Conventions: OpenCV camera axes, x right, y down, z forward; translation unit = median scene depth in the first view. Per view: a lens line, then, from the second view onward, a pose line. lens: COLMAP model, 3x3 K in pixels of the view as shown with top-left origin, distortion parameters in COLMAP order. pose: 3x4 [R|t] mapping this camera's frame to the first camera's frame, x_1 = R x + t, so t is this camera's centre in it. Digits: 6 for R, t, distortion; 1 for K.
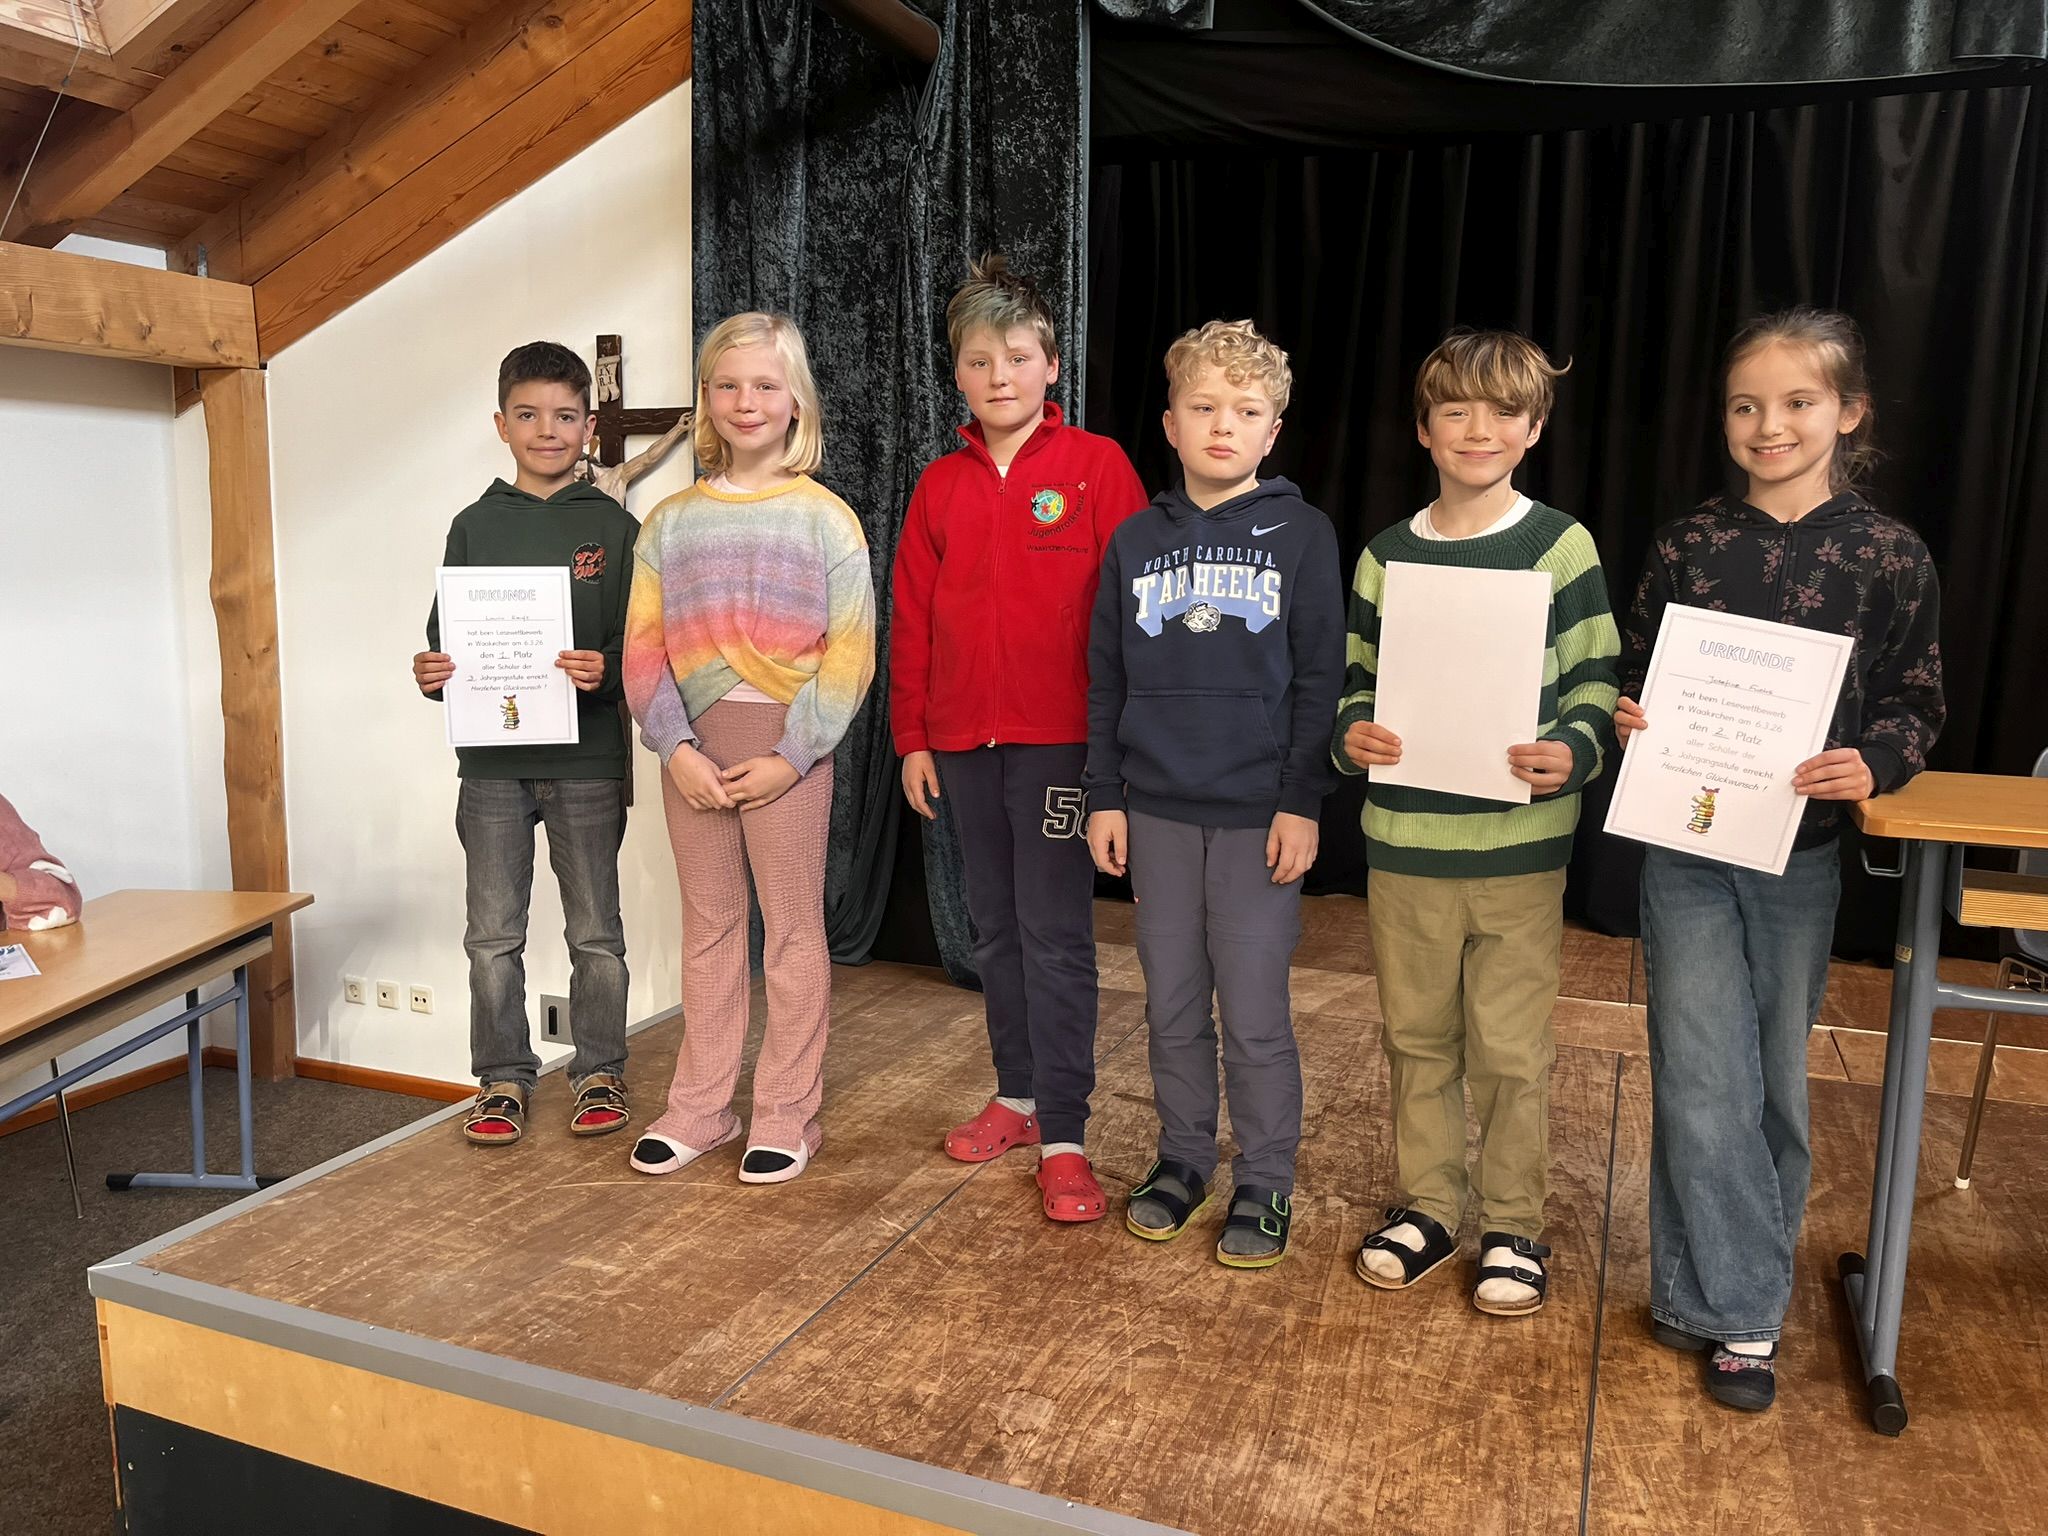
lens RADIAL K [[1568.4, 0, 1005.9], [0, 1568.4, 766.8], [0, 0, 1]] dist [0.069356, -0.100097]
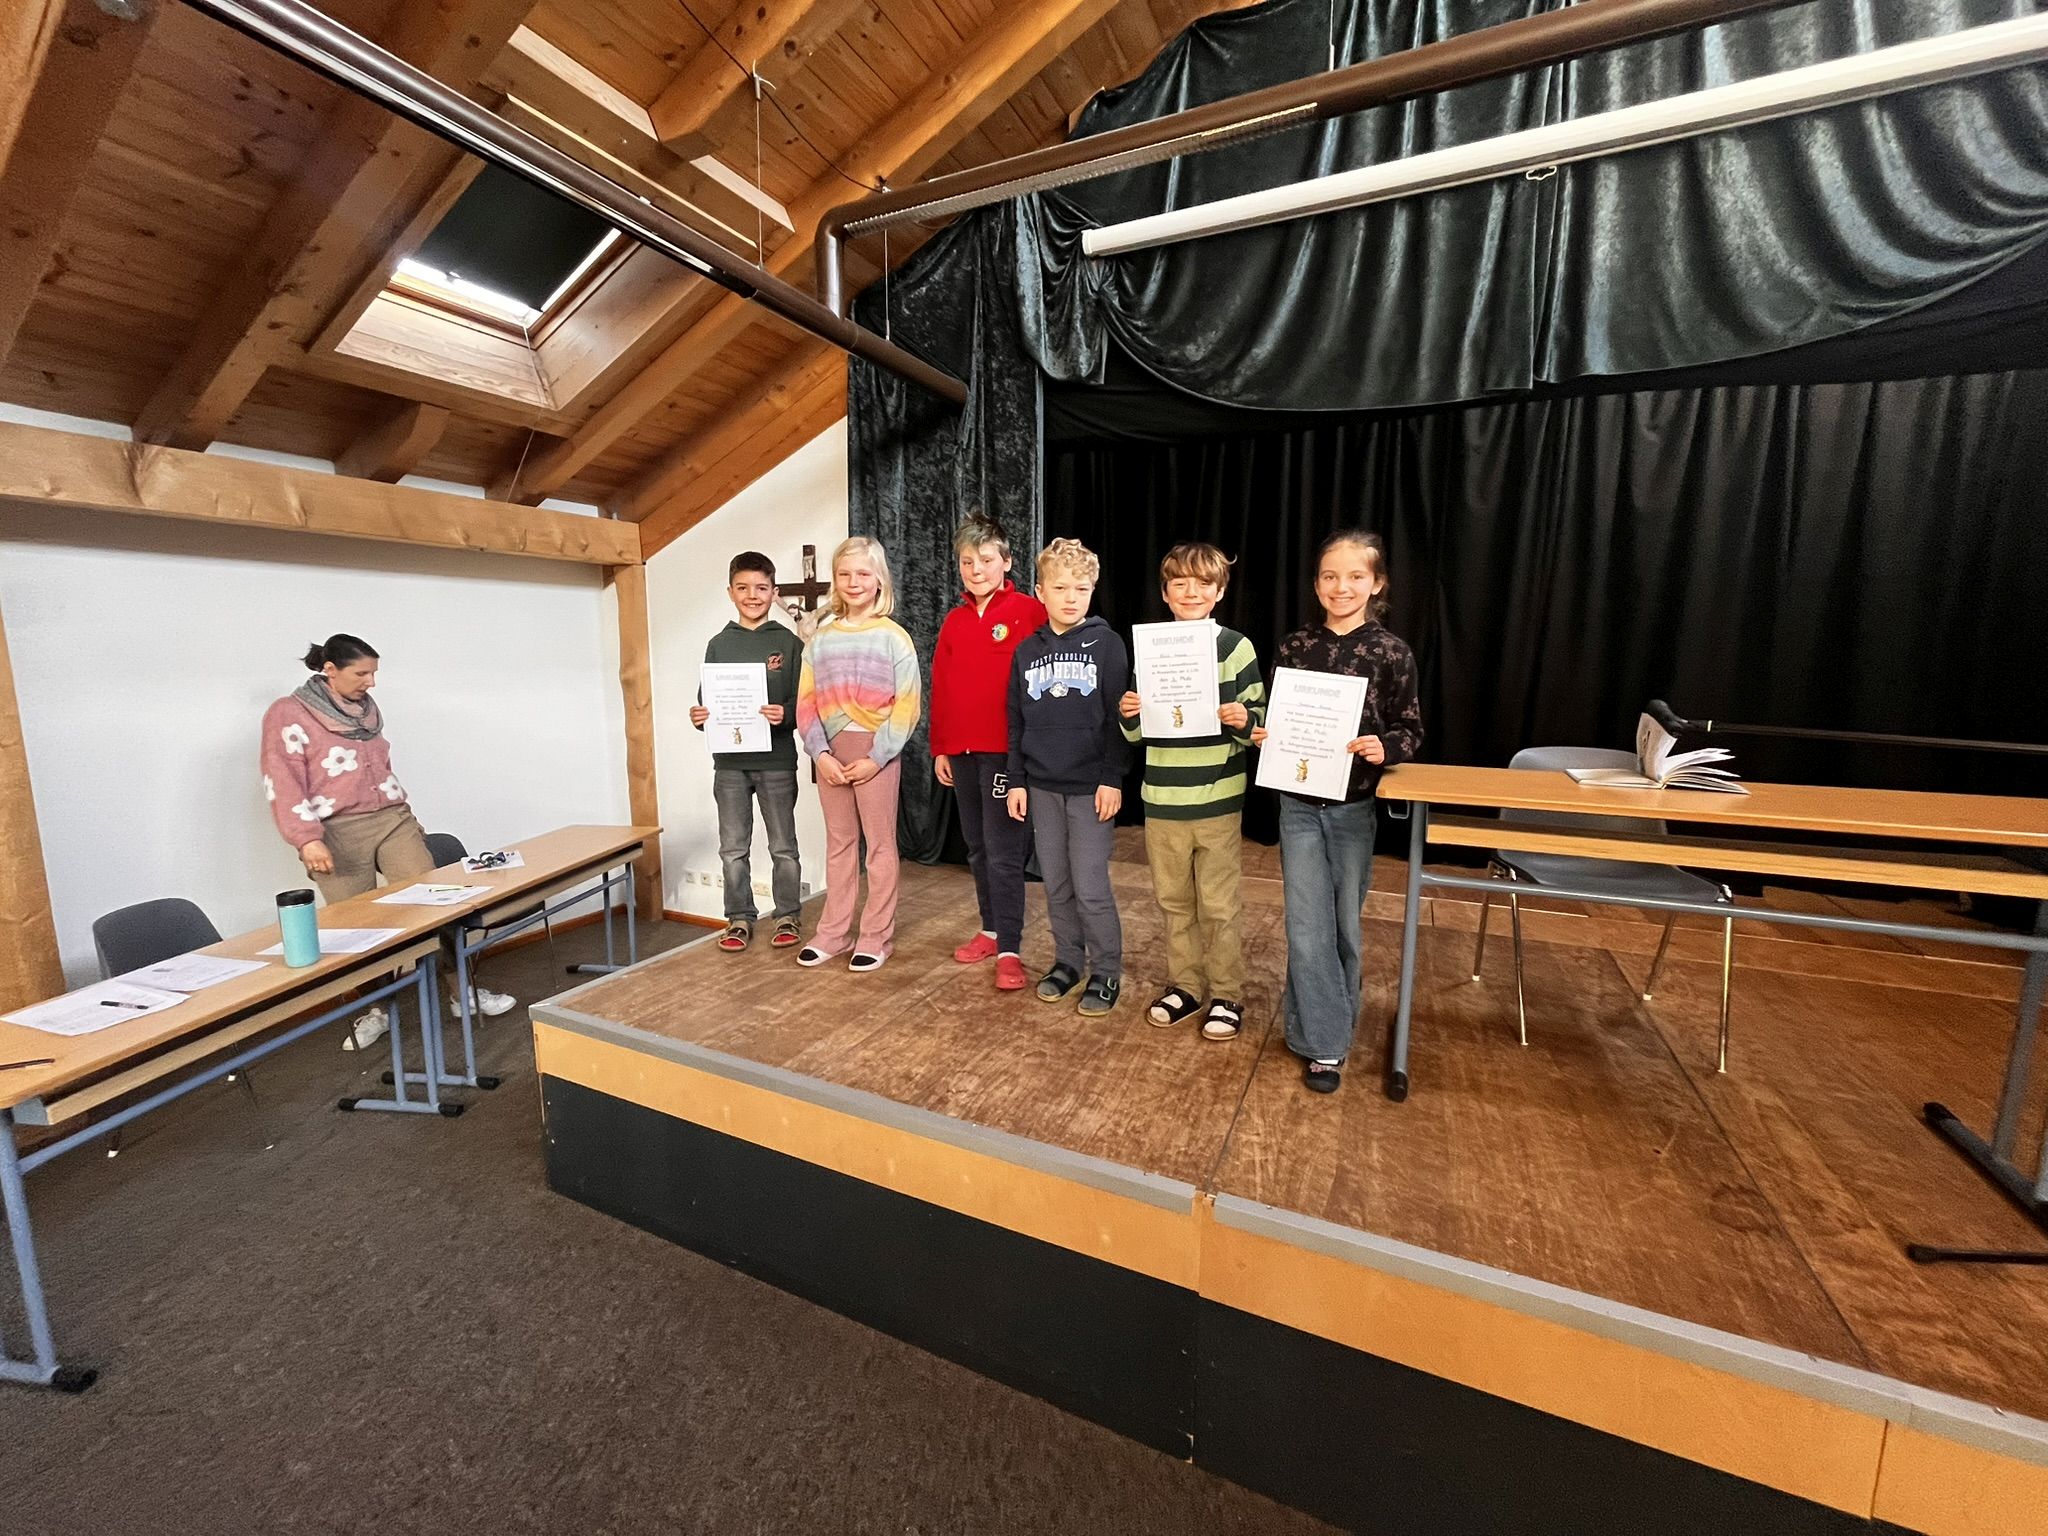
lens RADIAL K [[833.6, 0, 1018.7], [0, 833.6, 770.7], [0, 0, 1]] dist [-0.000954, -0.000433]
pose [[0.998481, -0.001850, -0.055068, 0.105647], [0.002351, 0.999956, 0.009035, -0.000207], [0.055049, -0.009151, 0.998442, -0.042570]]
